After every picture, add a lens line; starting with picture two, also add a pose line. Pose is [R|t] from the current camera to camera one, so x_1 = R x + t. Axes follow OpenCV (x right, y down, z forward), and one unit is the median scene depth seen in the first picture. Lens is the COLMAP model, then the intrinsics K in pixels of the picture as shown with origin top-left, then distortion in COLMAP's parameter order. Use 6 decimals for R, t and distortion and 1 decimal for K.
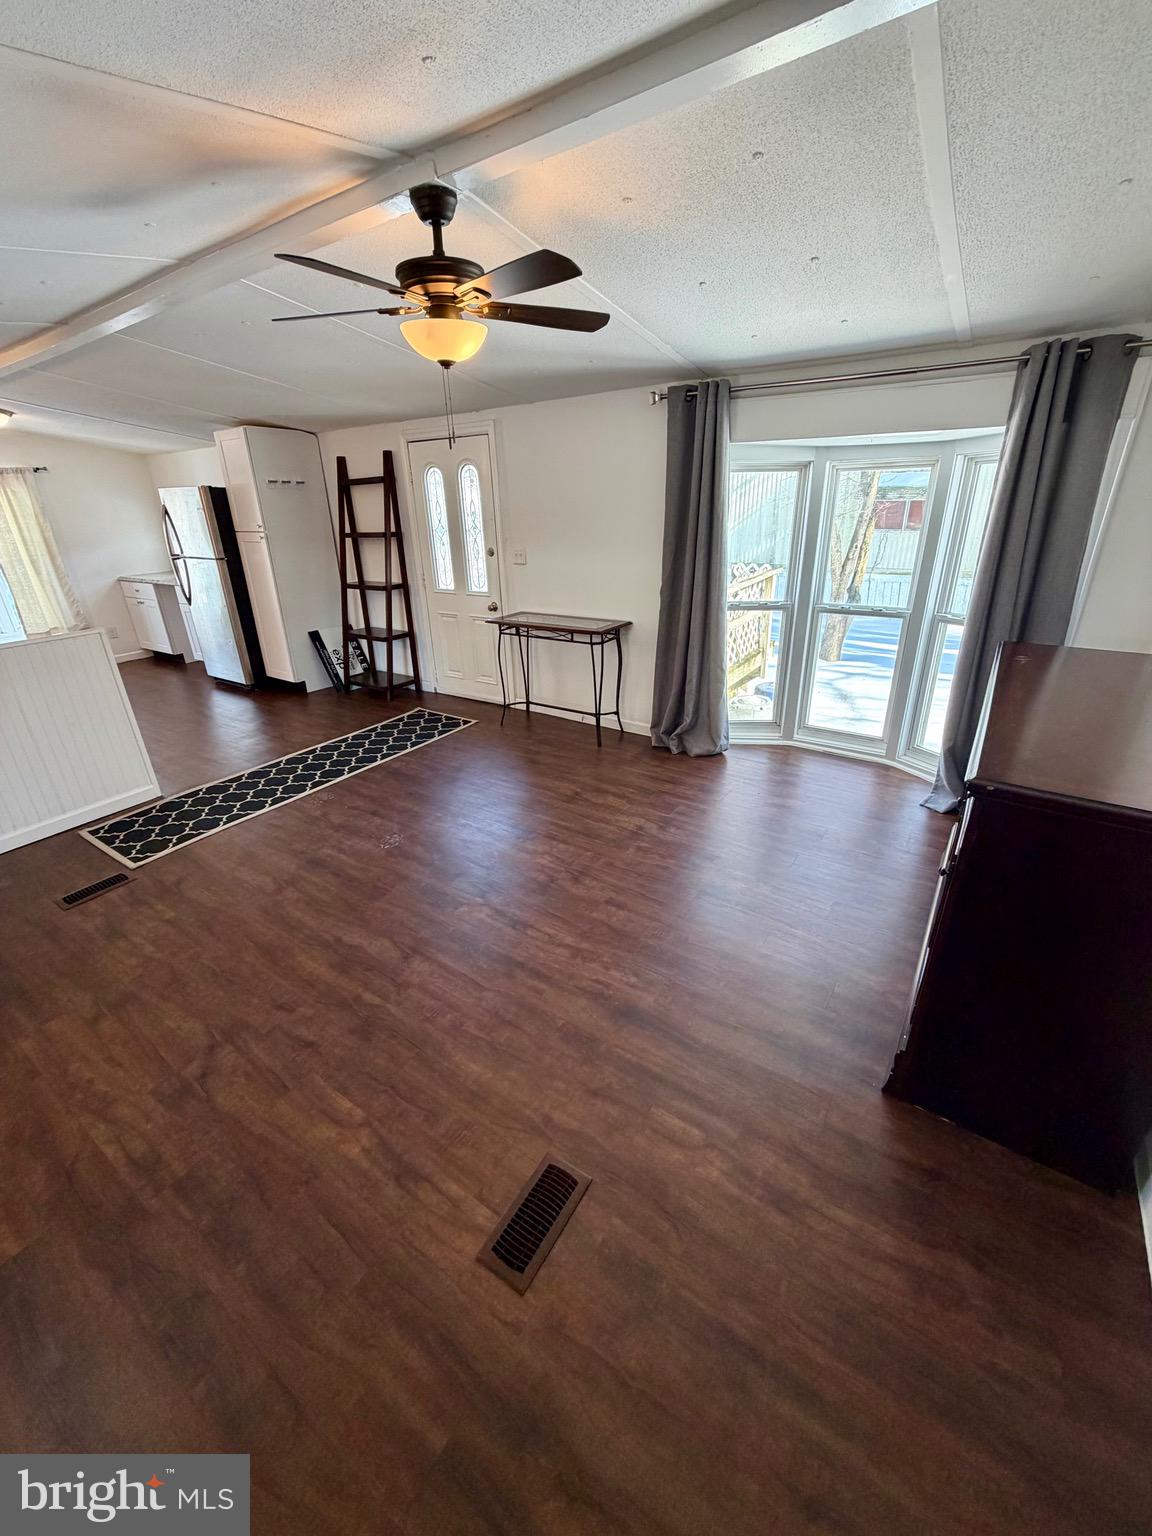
lens RADIAL K [[611.0, 0, 578.0], [0, 611.0, 763.5], [0, 0, 1]] dist [-0.003563, 0.000089]
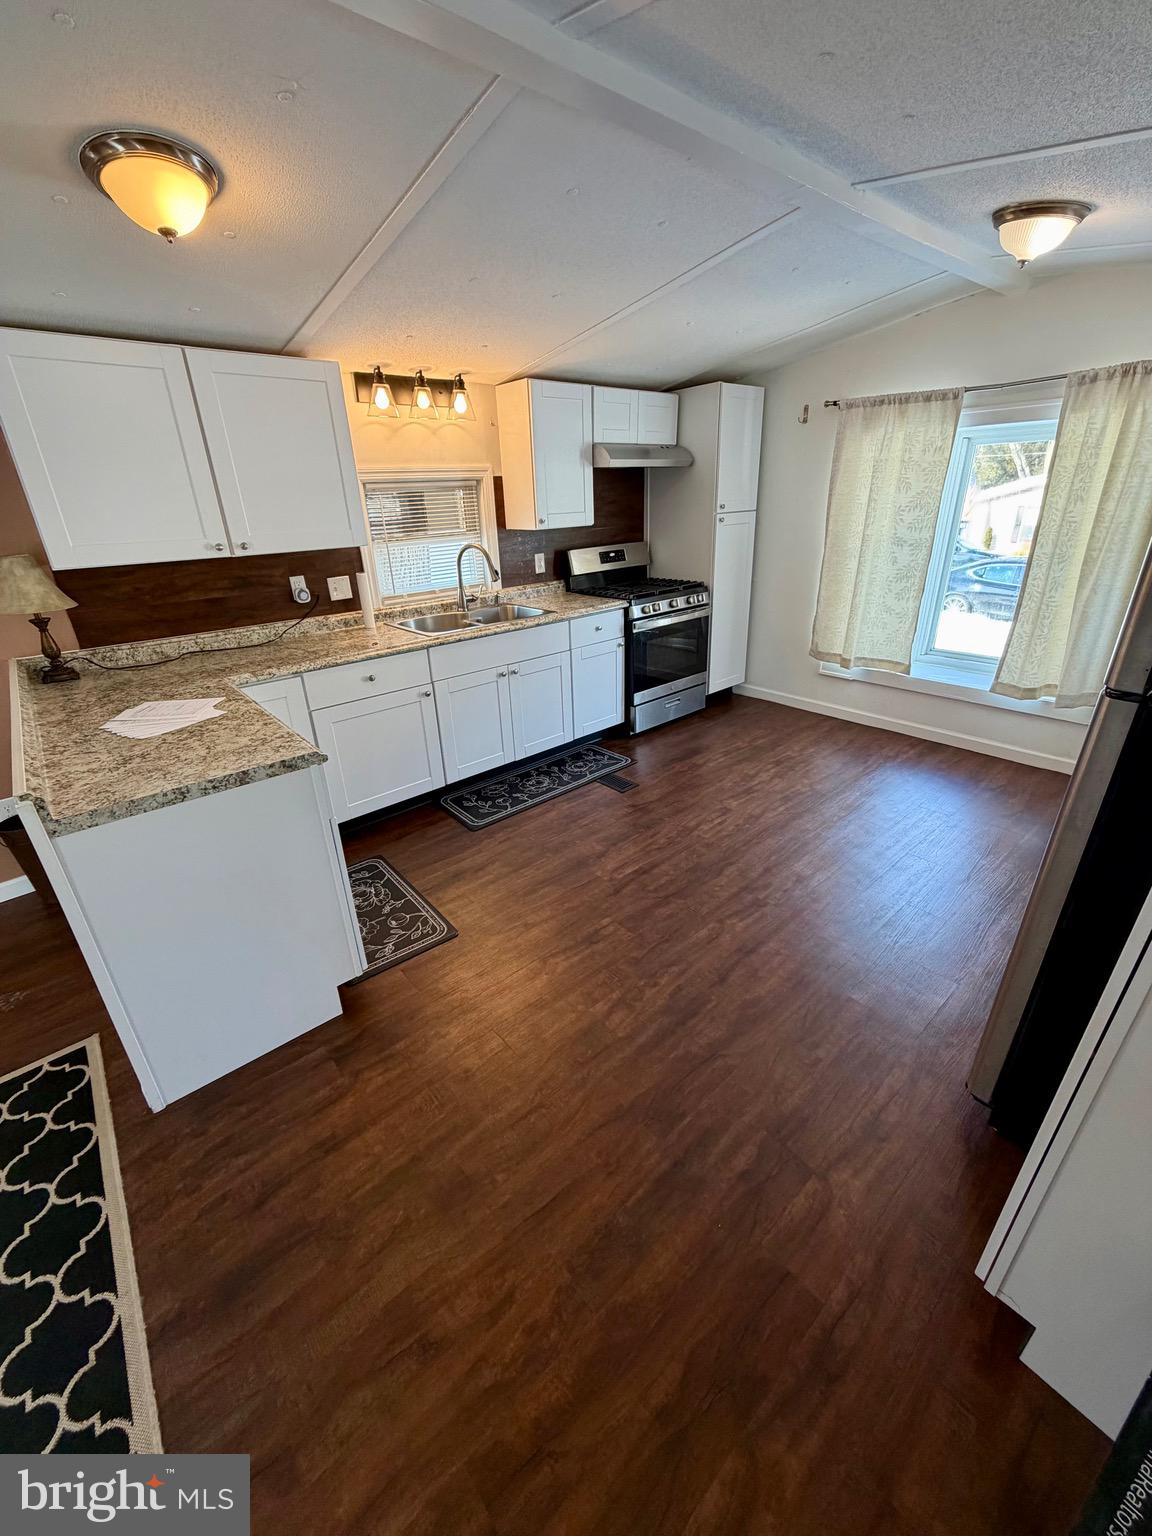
lens RADIAL K [[611.0, 0, 576.6], [0, 611.0, 769.3], [0, 0, 1]] dist [-0.003563, 0.000089]
pose [[-0.247485, 0.436553, -0.864970, -0.505506], [-0.346471, 0.793835, 0.499783, -0.537318], [0.904826, 0.423376, -0.045209, 1.279475]]
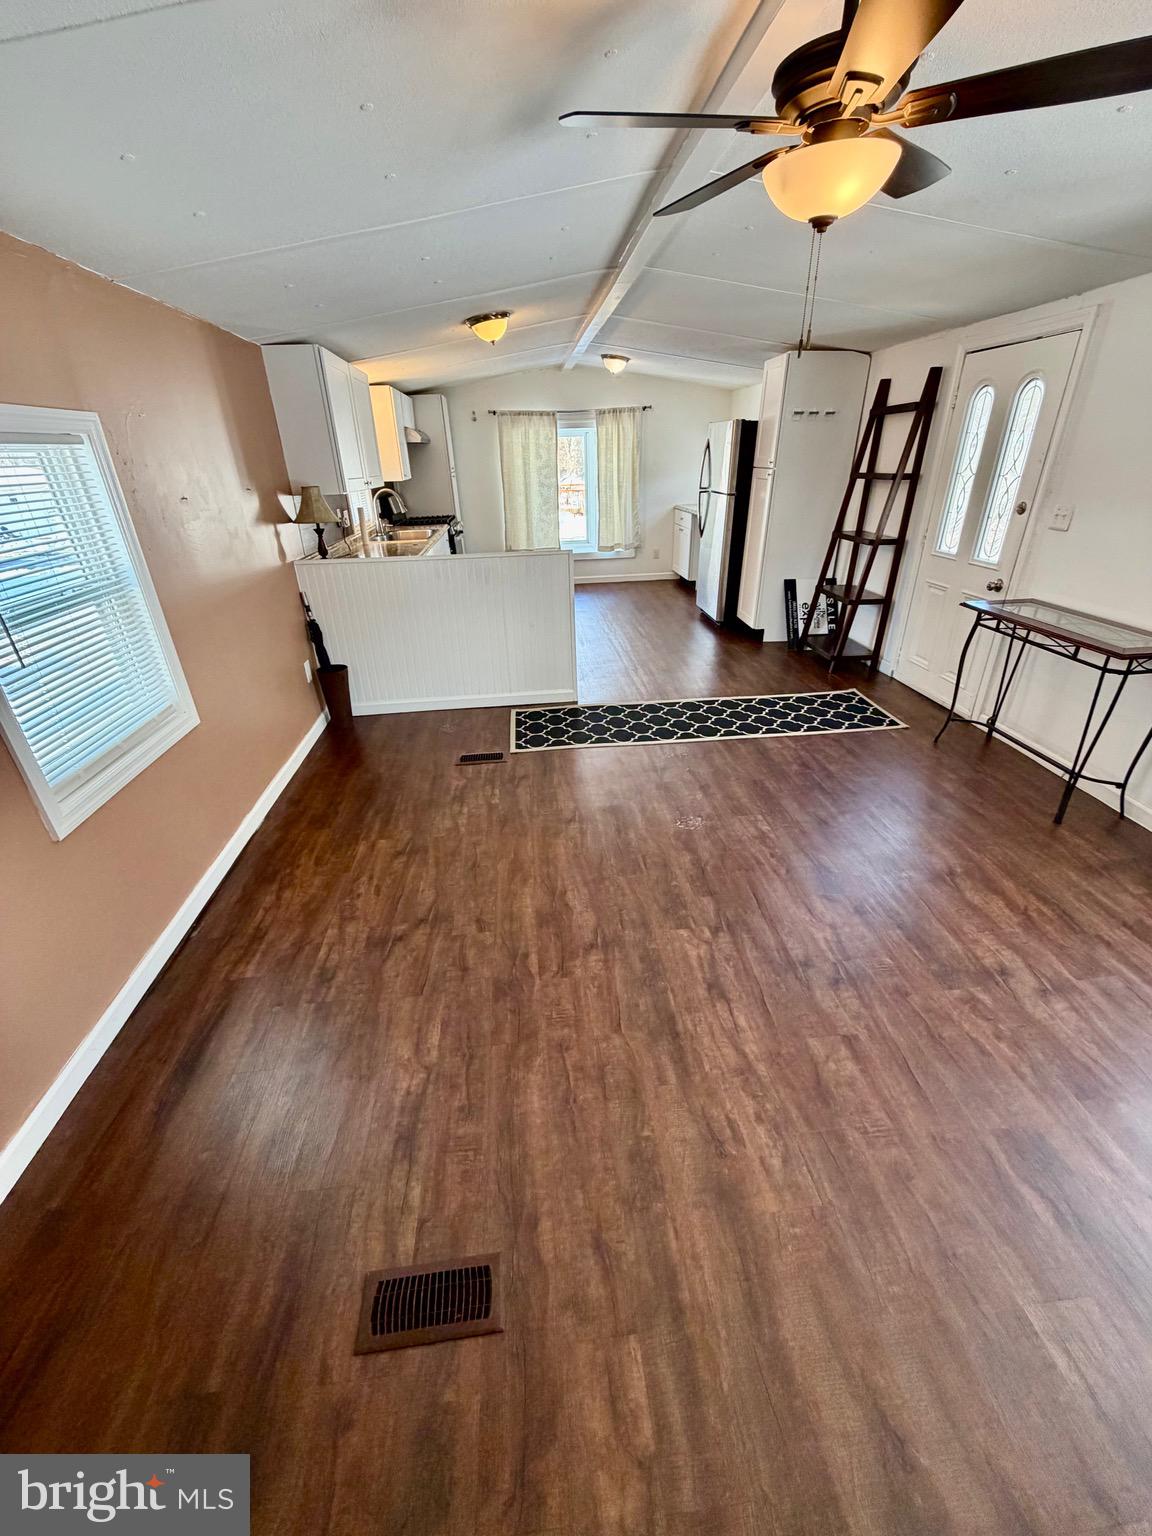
lens RADIAL K [[611.0, 0, 573.6], [0, 611.0, 764.0], [0, 0, 1]] dist [-0.003563, 0.000089]
pose [[0.634159, 0.360661, -0.683934, 0.158188], [-0.297958, 0.930222, 0.214263, -0.088029], [0.713487, 0.067907, 0.697370, 0.206049]]
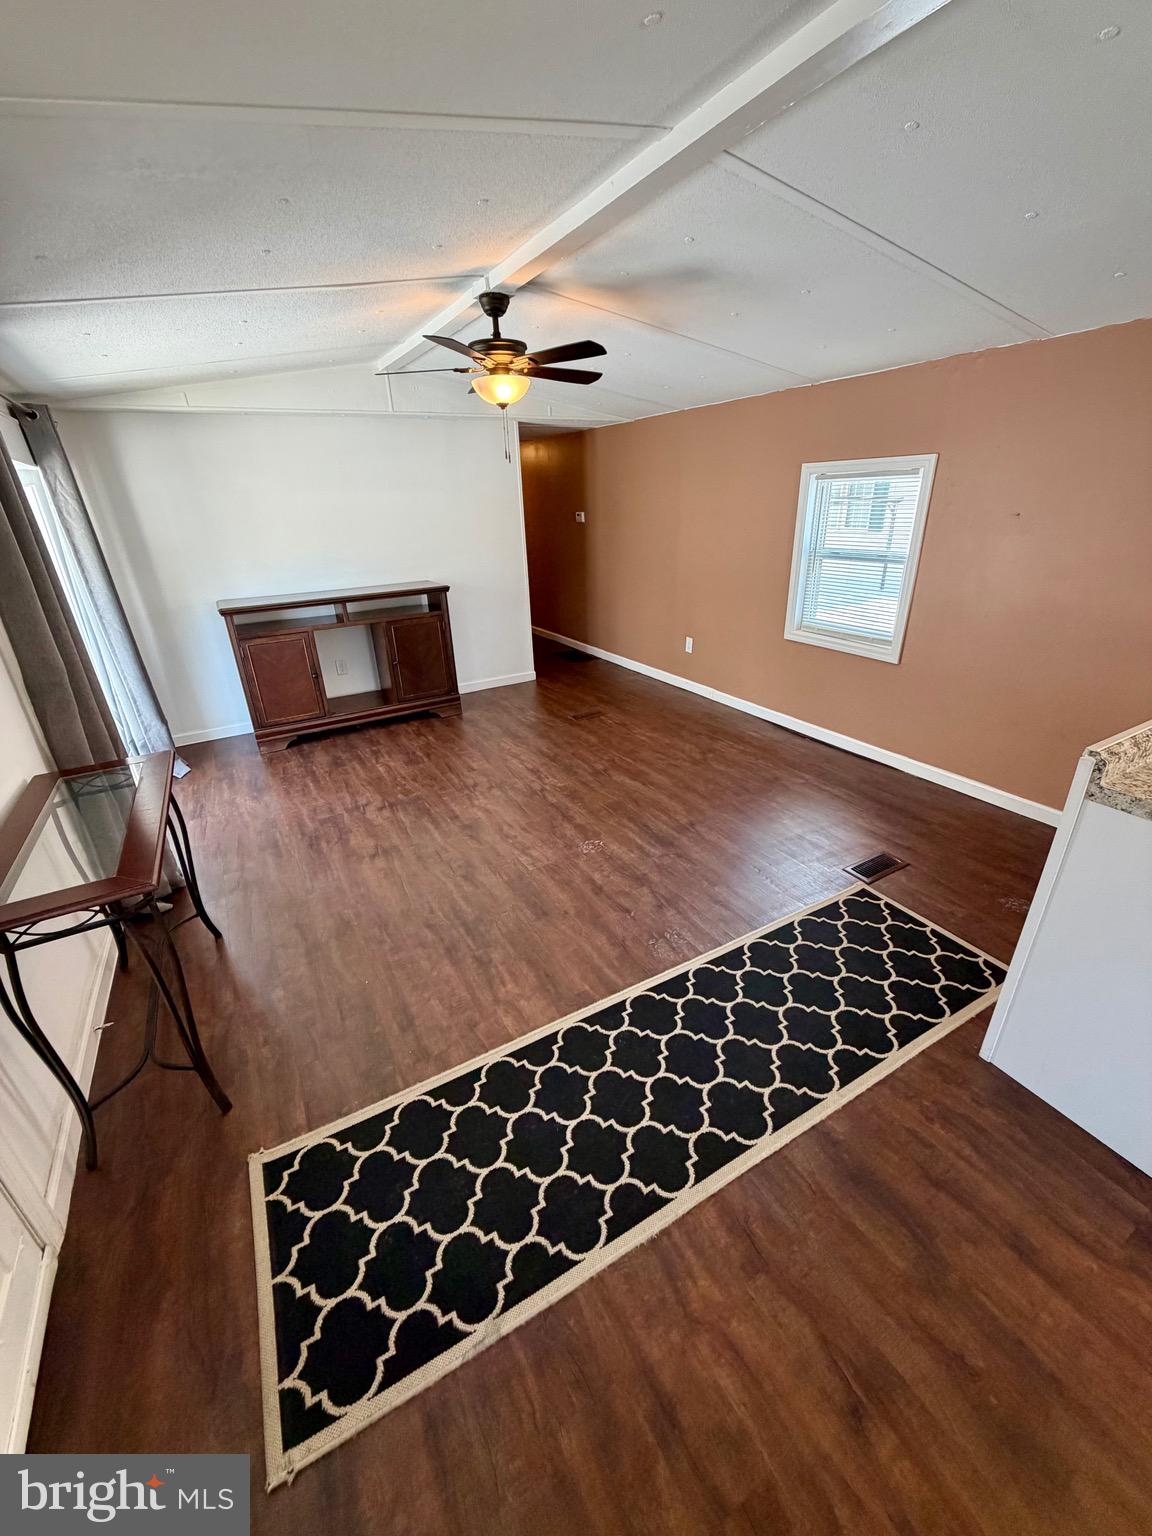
lens RADIAL K [[611.0, 0, 573.6], [0, 611.0, 766.1], [0, 0, 1]] dist [-0.003563, 0.000089]
pose [[-0.895679, -0.125572, 0.426604, -0.604317], [0.229746, 0.690701, 0.685674, -0.561707], [-0.380757, 0.712155, -0.589797, 1.329411]]
